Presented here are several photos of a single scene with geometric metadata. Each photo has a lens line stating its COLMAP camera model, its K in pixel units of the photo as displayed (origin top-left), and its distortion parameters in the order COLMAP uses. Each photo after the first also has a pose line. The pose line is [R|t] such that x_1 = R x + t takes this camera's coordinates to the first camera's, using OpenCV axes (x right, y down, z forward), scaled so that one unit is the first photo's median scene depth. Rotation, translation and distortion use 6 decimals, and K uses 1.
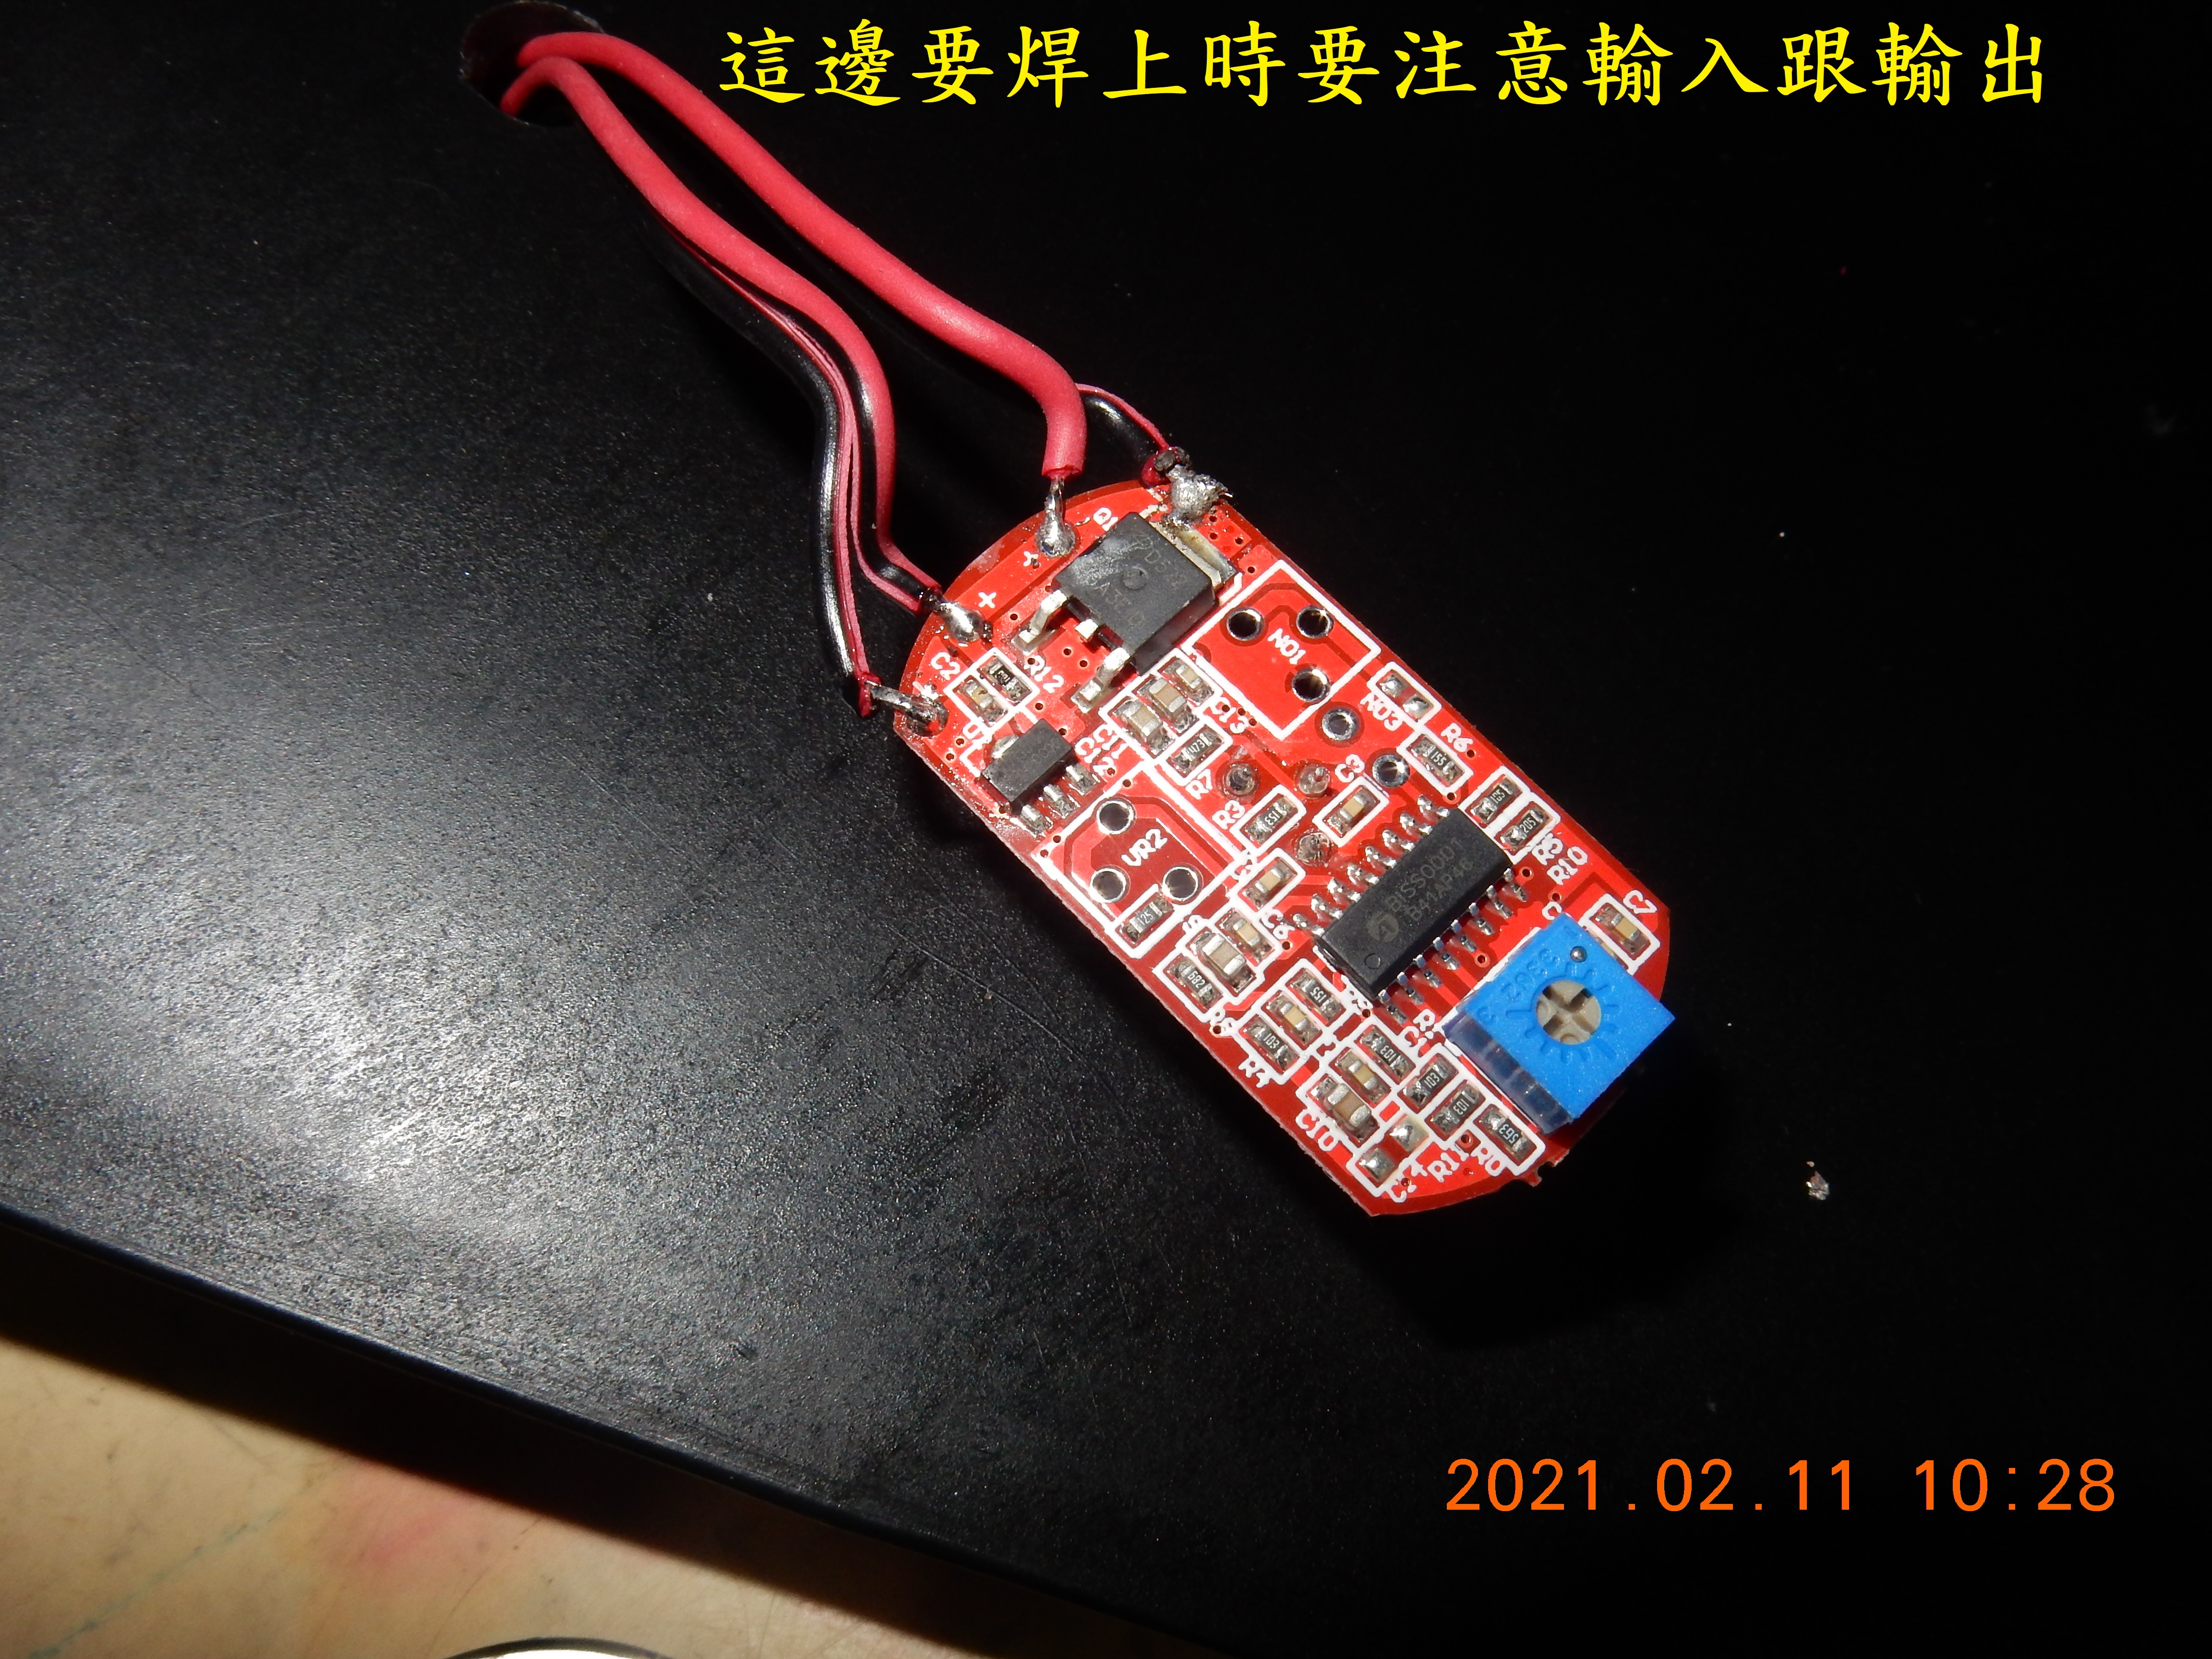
lens RADIAL K [[1611.3, 0, 1107.3], [0, 1611.3, 838.7], [0, 0, 1]] dist [0.009804, 0.000994]
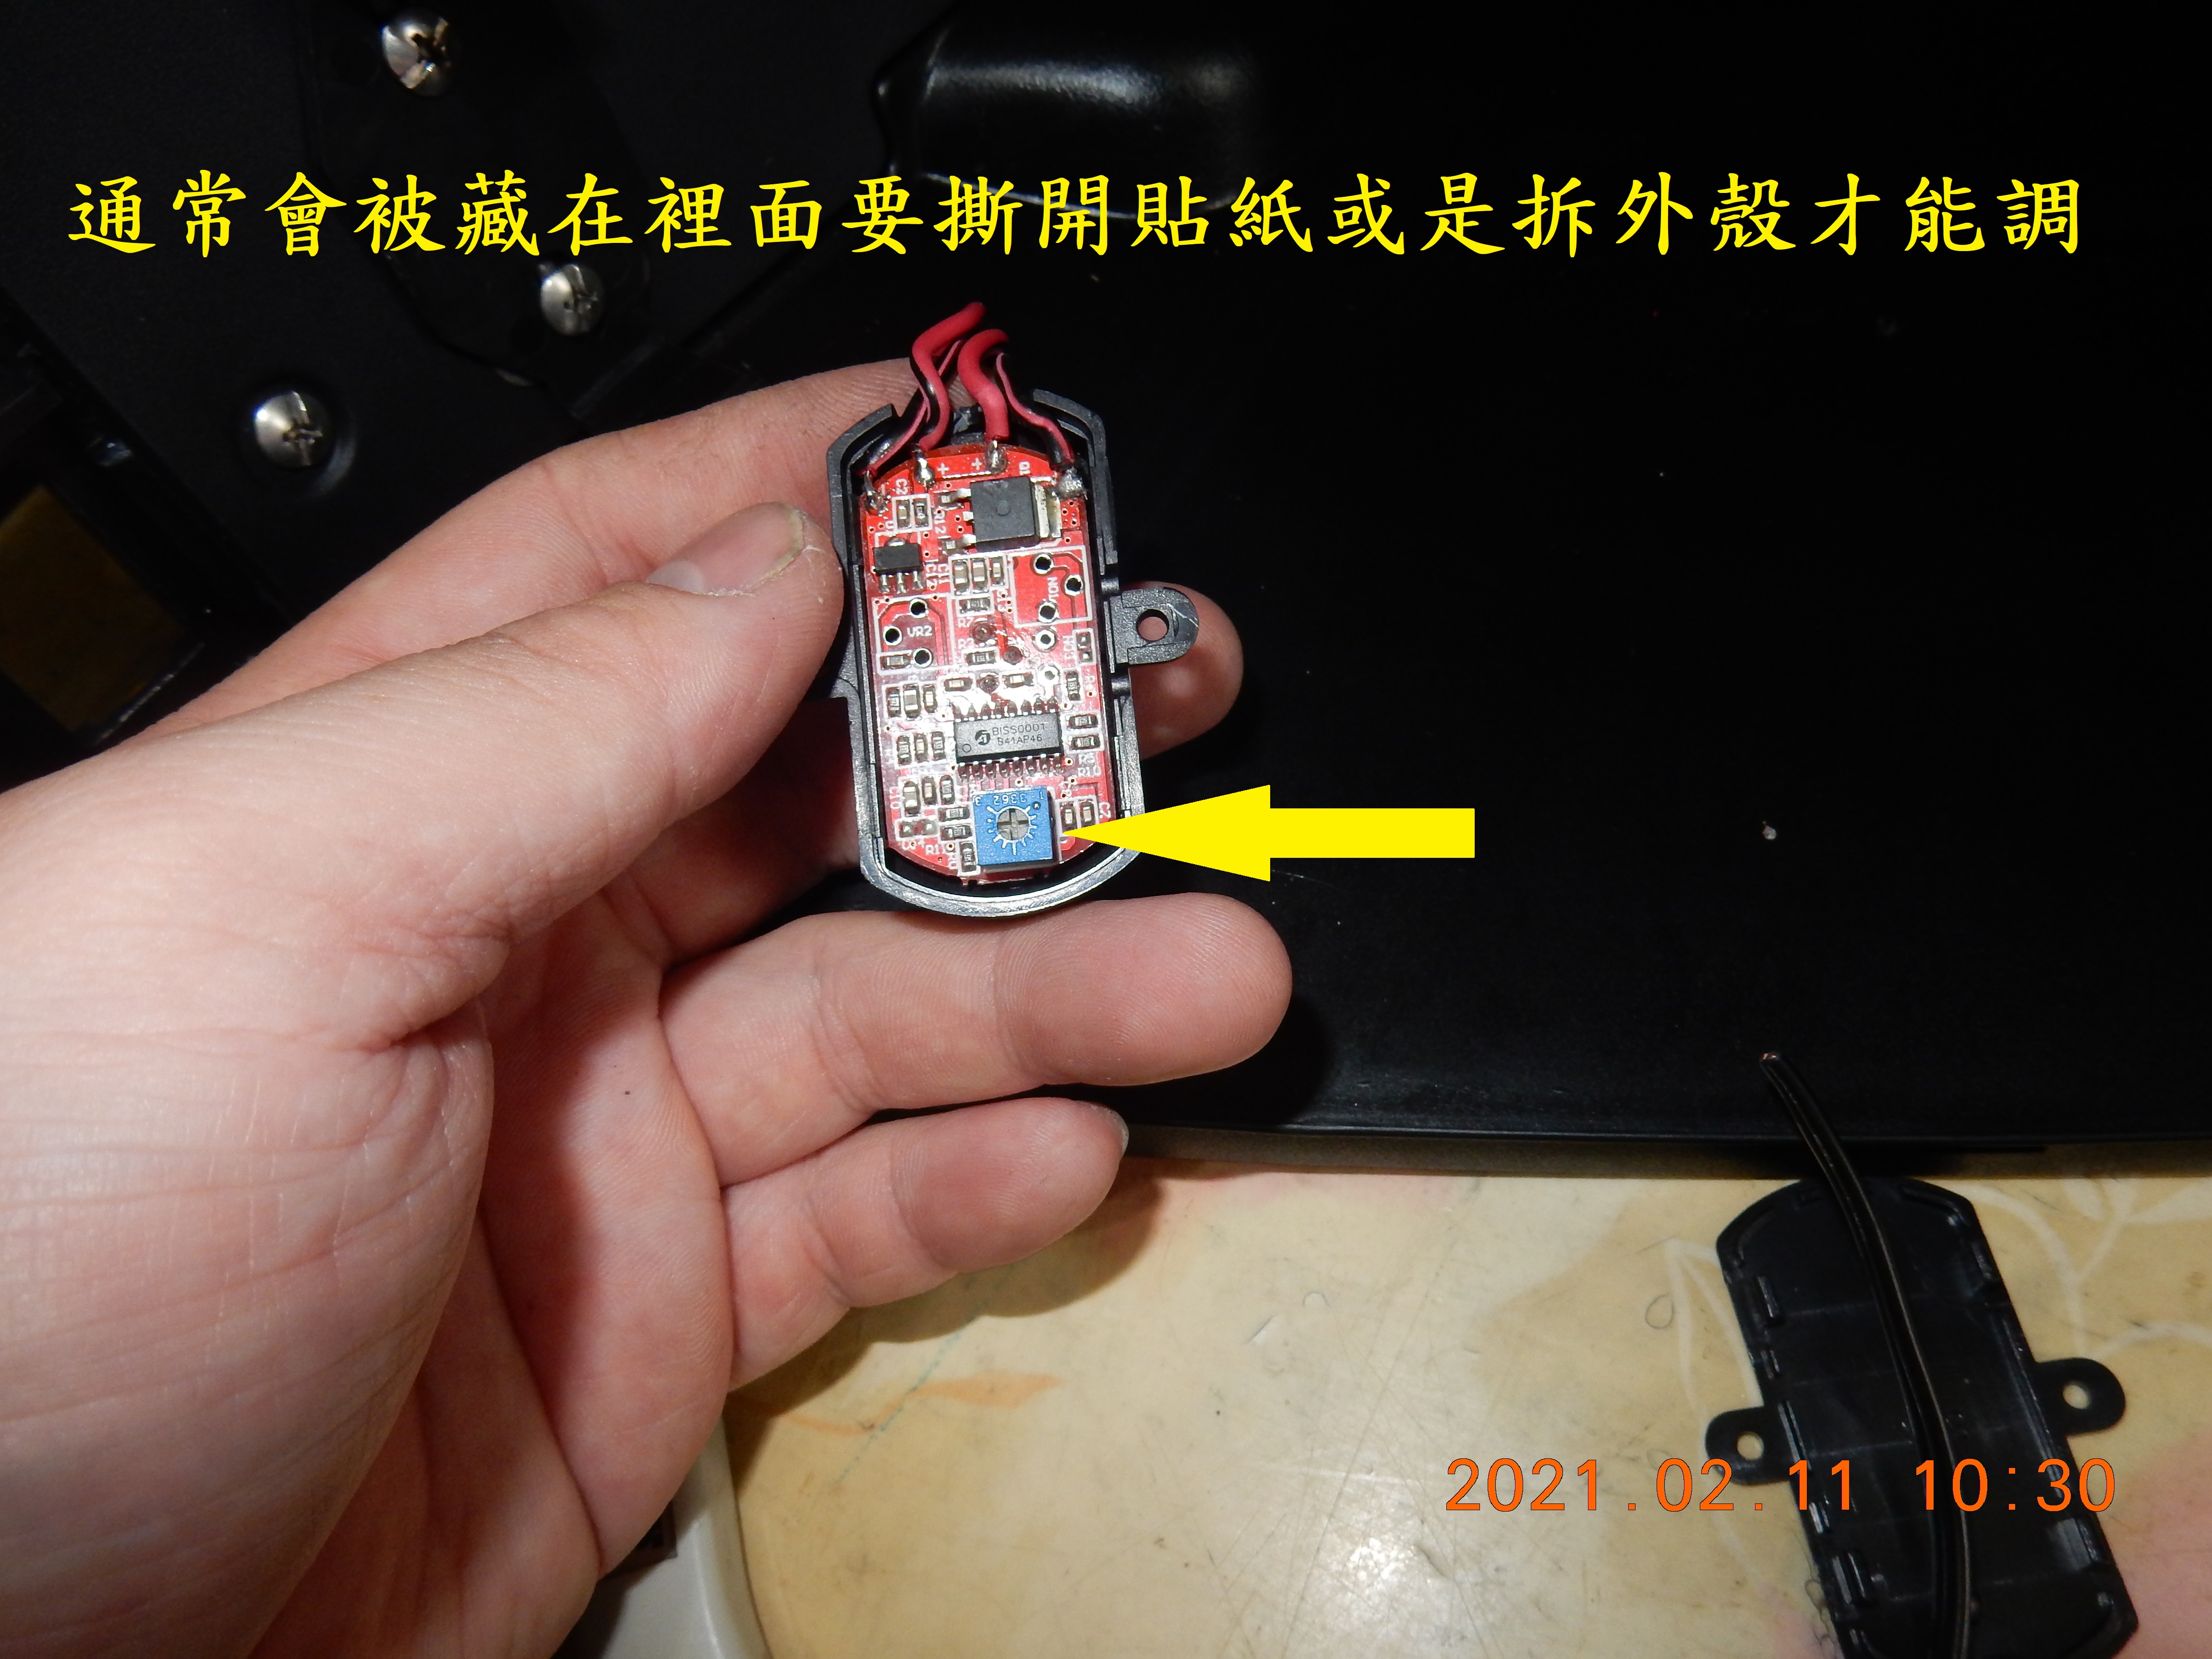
lens RADIAL K [[1611.3, 0, 1107.3], [0, 1611.3, 838.7], [0, 0, 1]] dist [0.009804, 0.000994]
pose [[0.791692, 0.605076, -0.084300, 0.506418], [-0.570734, 0.781759, 0.251227, -0.406898], [0.217914, -0.150781, 0.964250, -0.826253]]
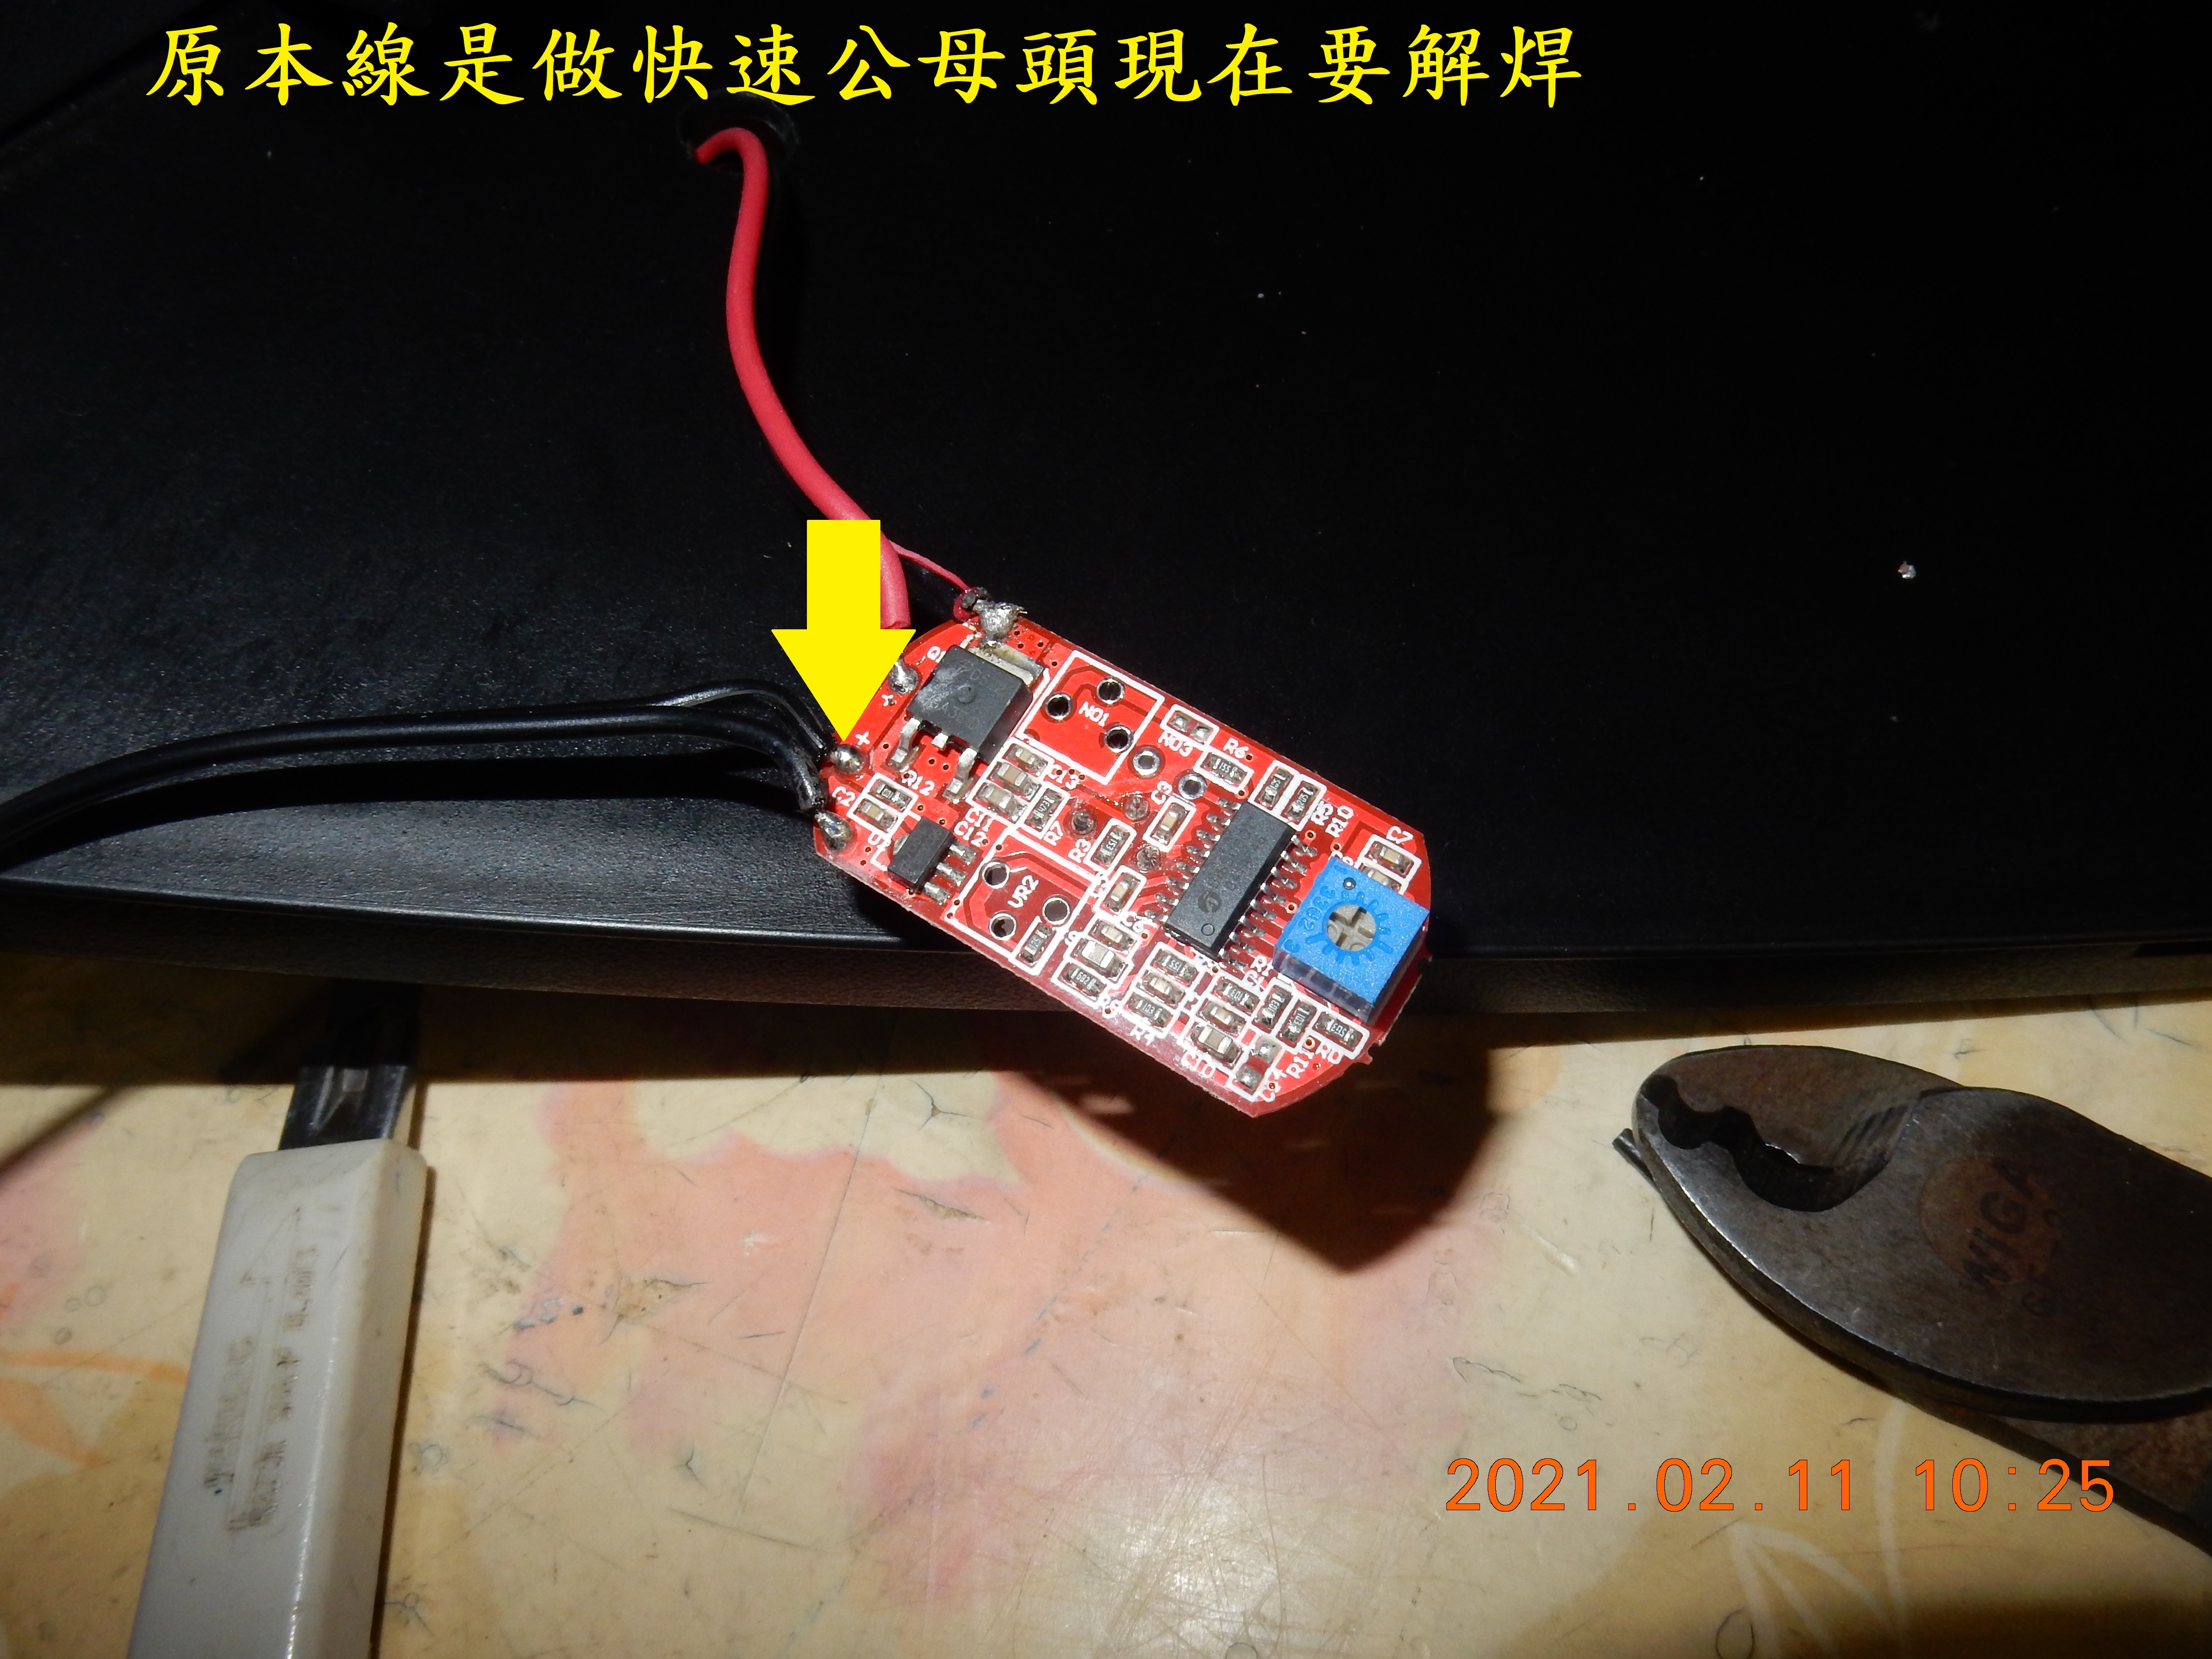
lens RADIAL K [[1652.7, 0, 1108.7], [0, 1652.7, 820.8], [0, 0, 1]] dist [0.023422, -0.002278]
pose [[0.966277, -0.257503, 0.000988, 0.103074], [0.257152, 0.964747, -0.056001, 0.042831], [0.013467, 0.054367, 0.998430, -0.336720]]
